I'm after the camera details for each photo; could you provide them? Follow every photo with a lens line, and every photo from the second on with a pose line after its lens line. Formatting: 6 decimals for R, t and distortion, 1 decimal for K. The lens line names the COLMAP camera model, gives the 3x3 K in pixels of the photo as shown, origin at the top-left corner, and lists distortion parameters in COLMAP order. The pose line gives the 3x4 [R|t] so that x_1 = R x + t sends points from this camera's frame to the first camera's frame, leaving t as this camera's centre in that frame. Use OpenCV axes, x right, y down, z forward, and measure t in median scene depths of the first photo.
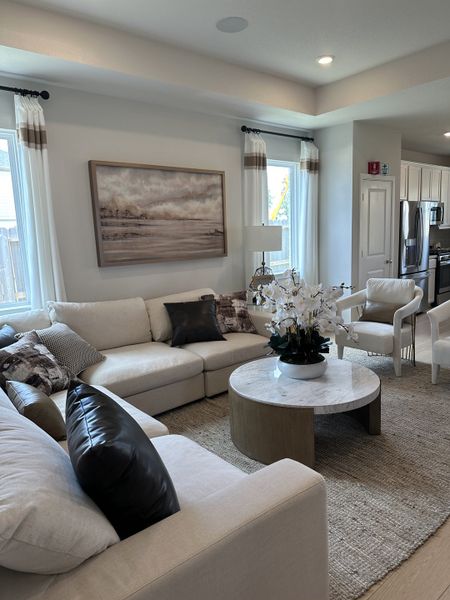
lens RADIAL K [[416.8, 0, 225.0], [0, 416.8, 300.0], [0, 0, 1]] dist [0.002999, -0.003127]
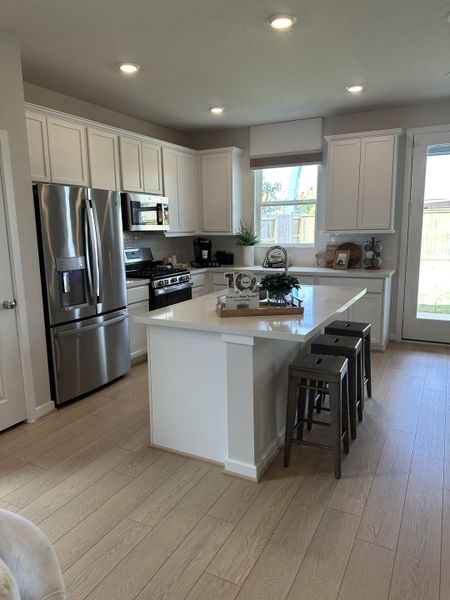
lens RADIAL K [[416.8, 0, 225.0], [0, 416.8, 300.0], [0, 0, 1]] dist [0.002999, -0.003127]
pose [[0.930097, -0.043275, 0.364756, 0.382982], [0.039407, 0.999060, 0.018044, -0.082985], [-0.365194, -0.002409, 0.930928, 0.373401]]
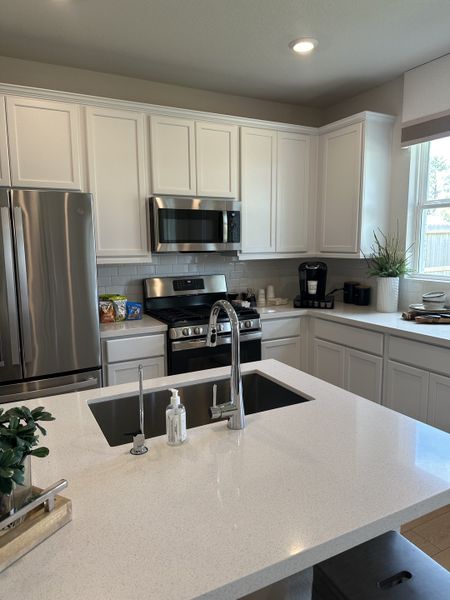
lens RADIAL K [[416.8, 0, 225.0], [0, 416.8, 300.0], [0, 0, 1]] dist [0.002999, -0.003127]
pose [[0.974254, 0.051513, -0.219489, 0.652657], [-0.054563, 0.998479, -0.007854, -0.132248], [0.218751, 0.019628, 0.975583, 0.609653]]
